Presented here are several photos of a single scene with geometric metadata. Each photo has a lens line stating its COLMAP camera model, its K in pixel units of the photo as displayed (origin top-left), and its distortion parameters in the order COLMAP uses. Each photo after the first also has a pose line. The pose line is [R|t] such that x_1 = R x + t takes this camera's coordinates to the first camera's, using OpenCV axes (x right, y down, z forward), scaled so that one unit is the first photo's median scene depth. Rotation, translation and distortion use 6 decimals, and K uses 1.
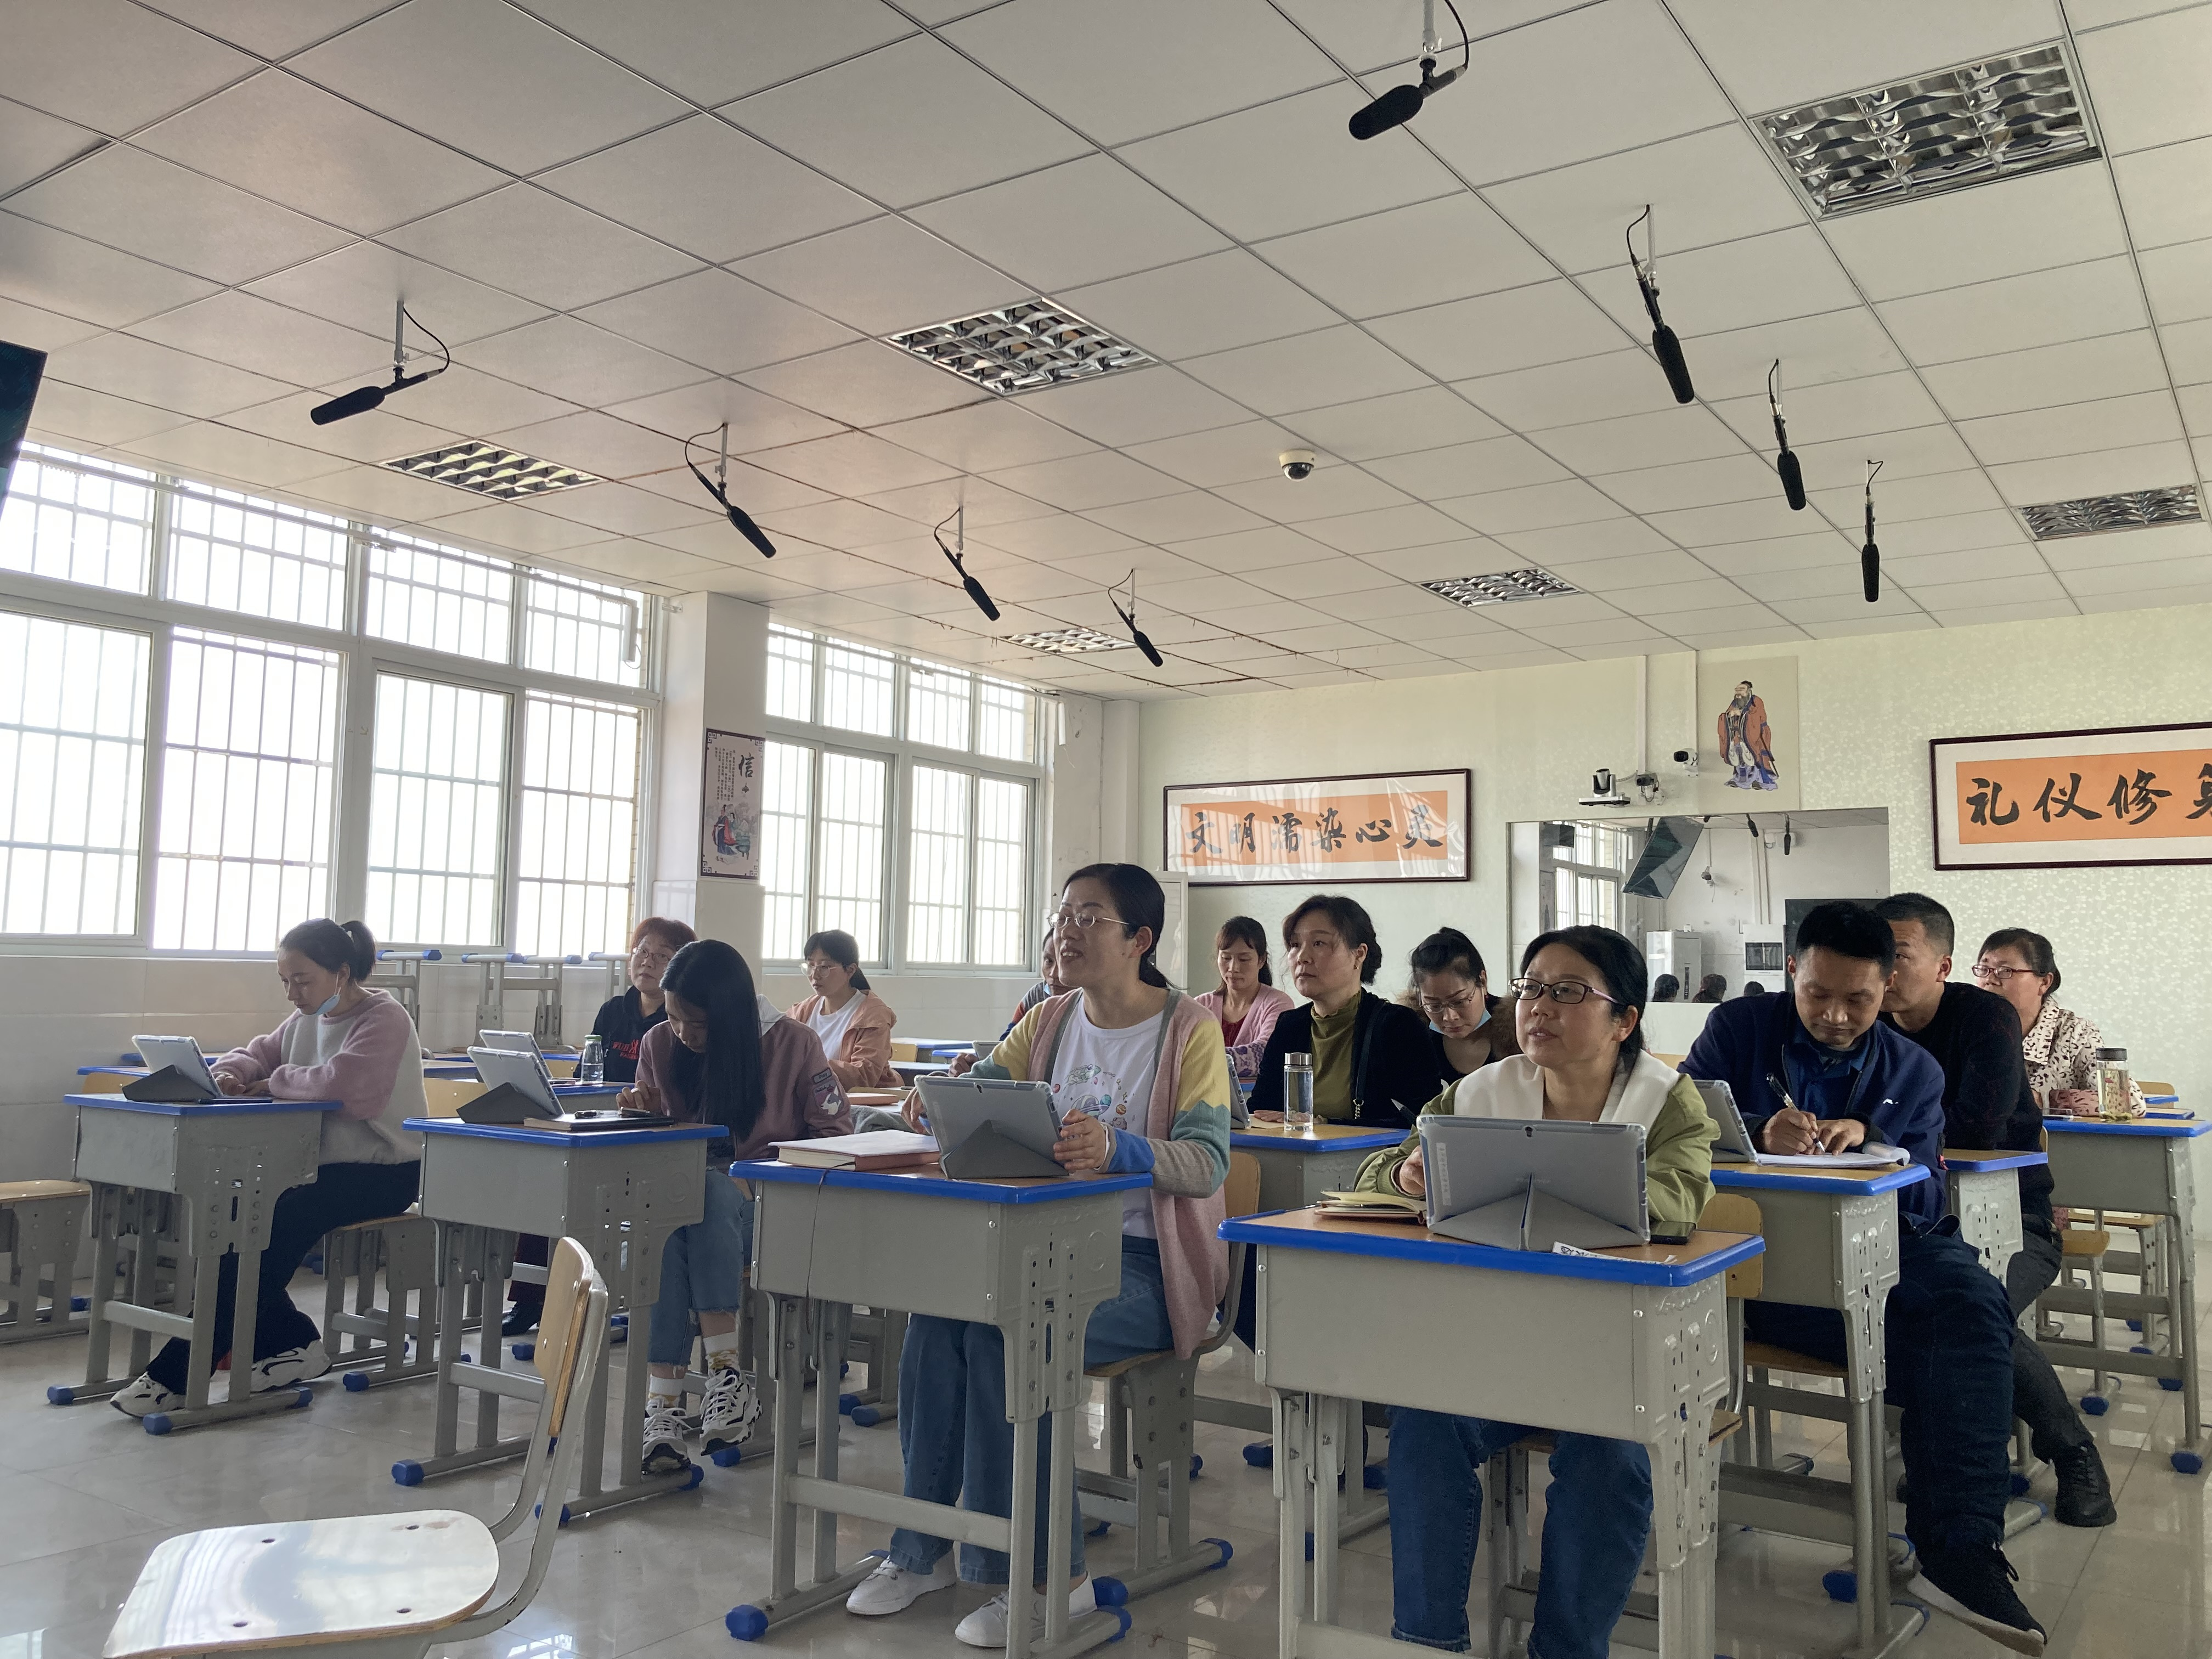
lens RADIAL K [[1811.8, 0, 1112.7], [0, 1811.8, 827.9], [0, 0, 1]] dist [0.033471, -0.055392]
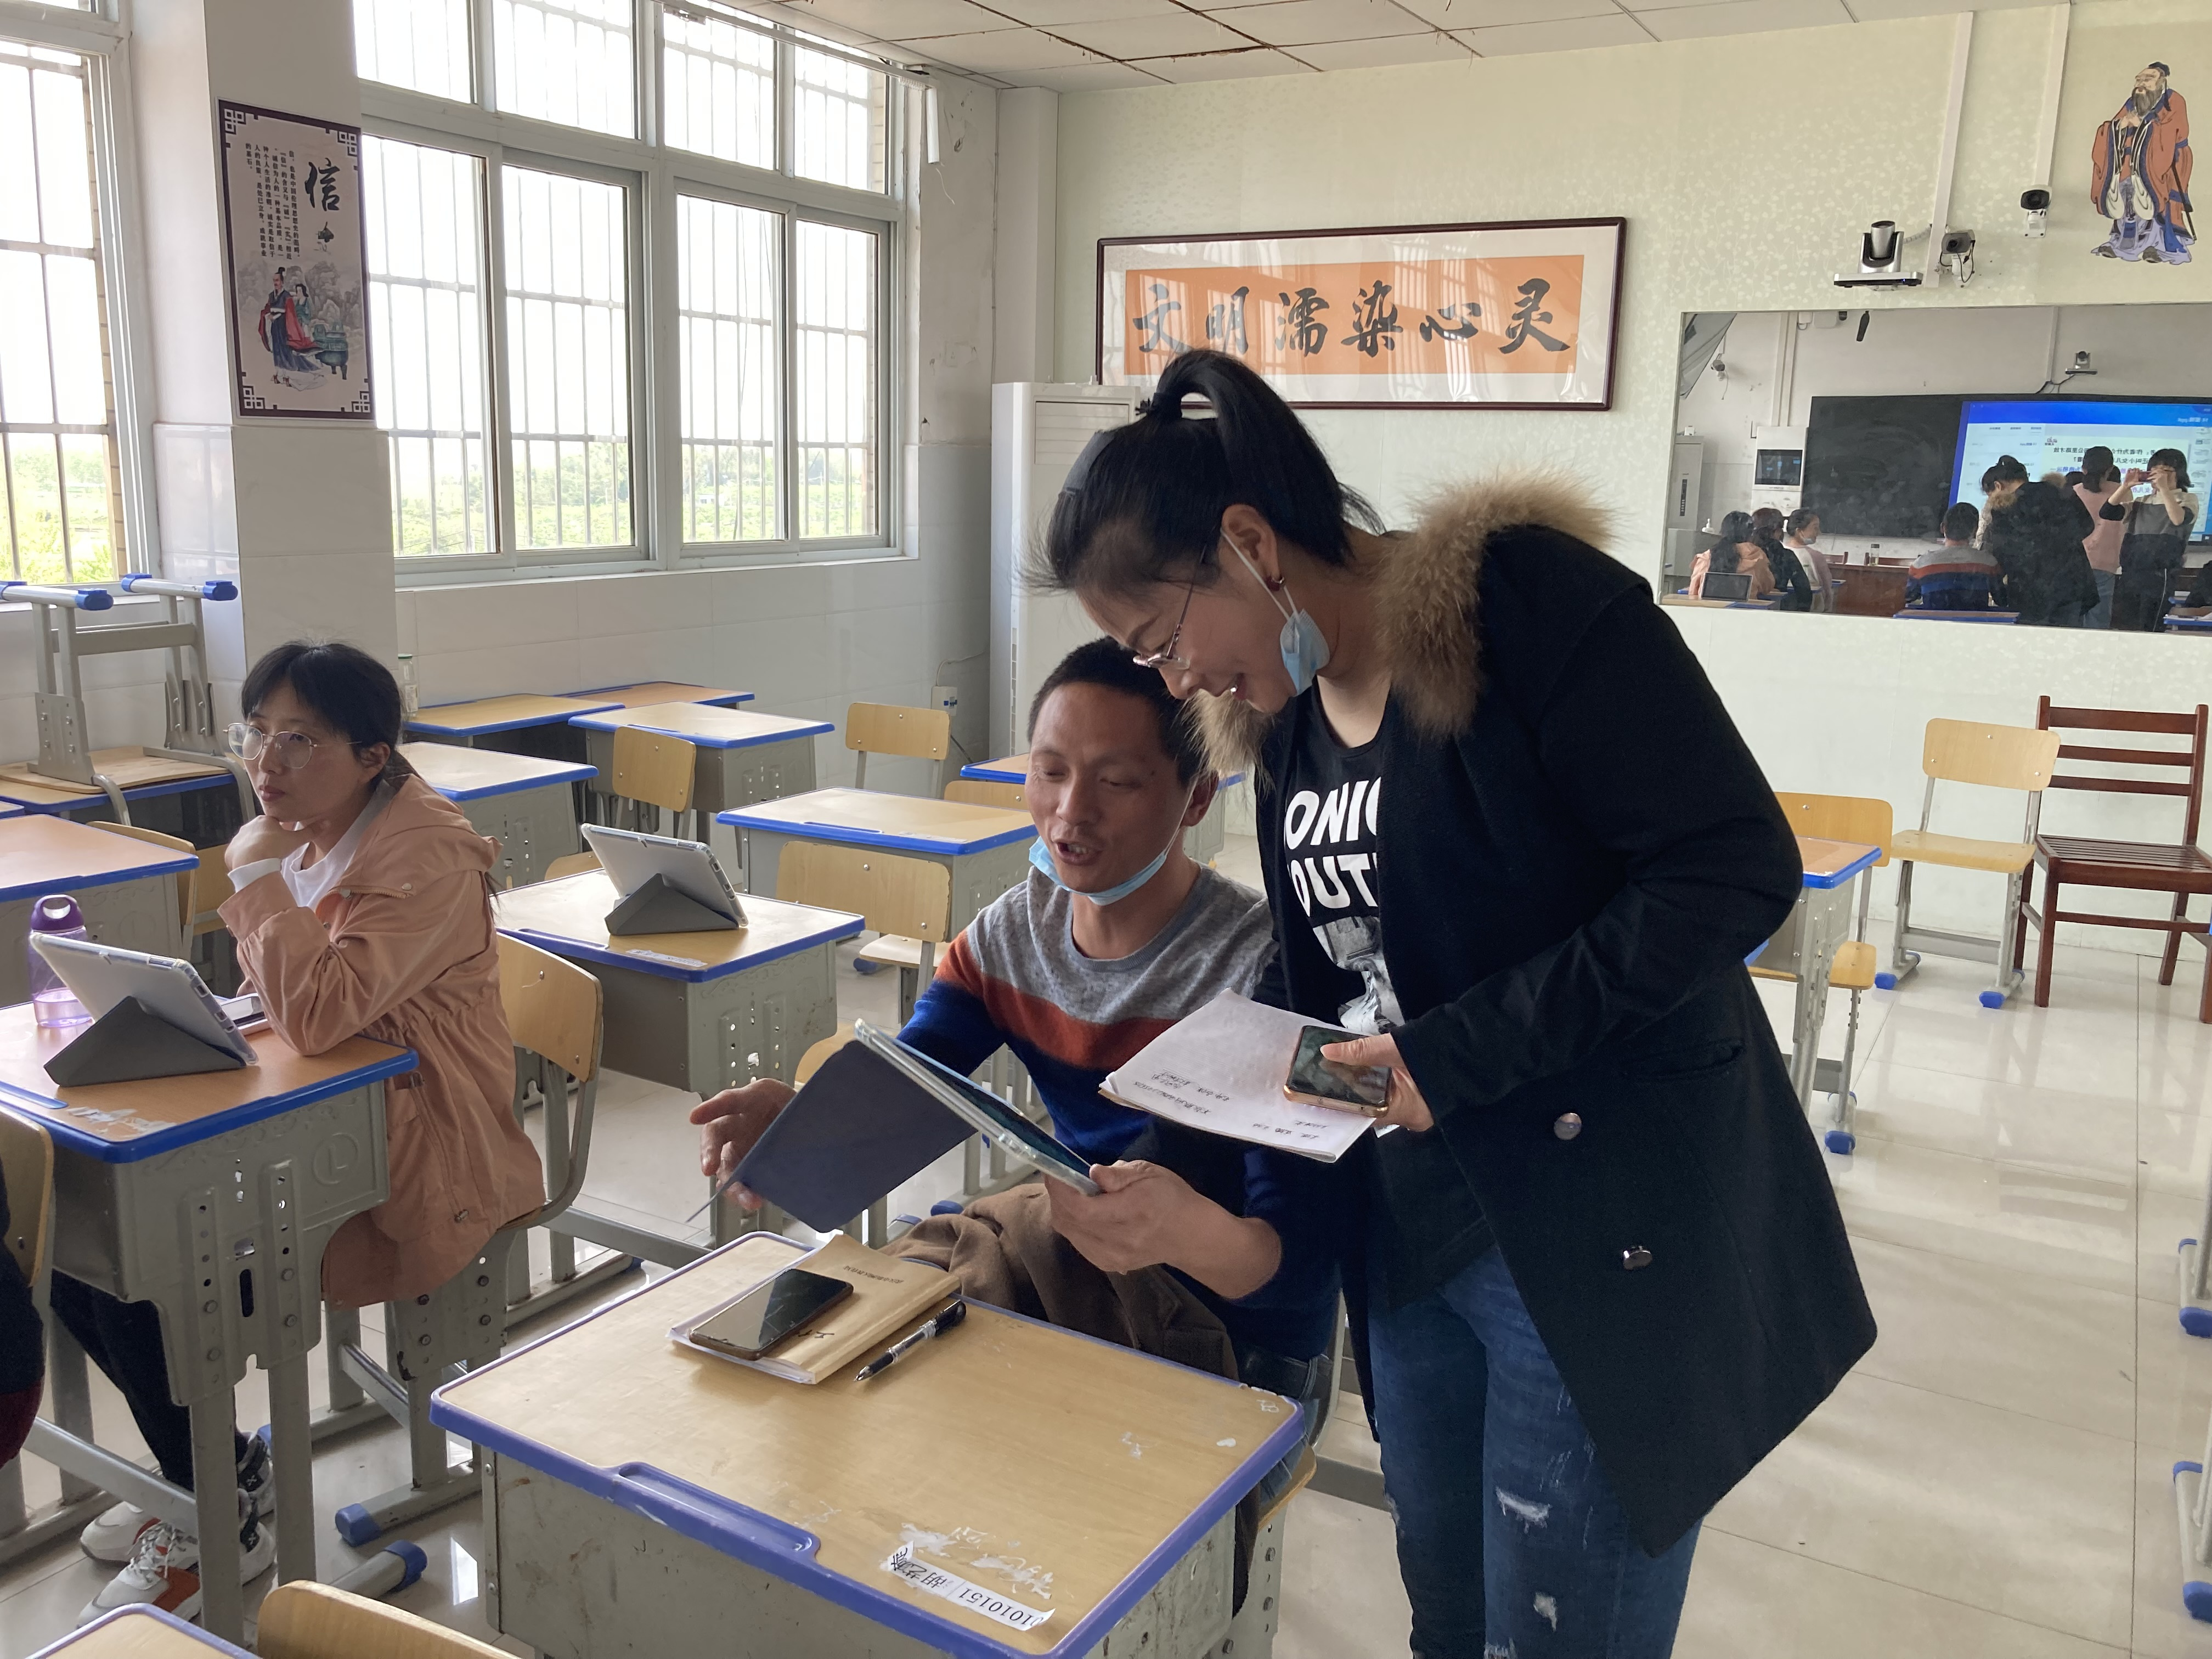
lens RADIAL K [[1811.8, 0, 1088.4], [0, 1811.8, 814.0], [0, 0, 1]] dist [0.033471, -0.055392]
pose [[0.996655, -0.010140, 0.081092, -0.029787], [-0.013156, 0.959424, 0.281660, -0.010417], [-0.080658, -0.281785, 0.956081, 0.388625]]
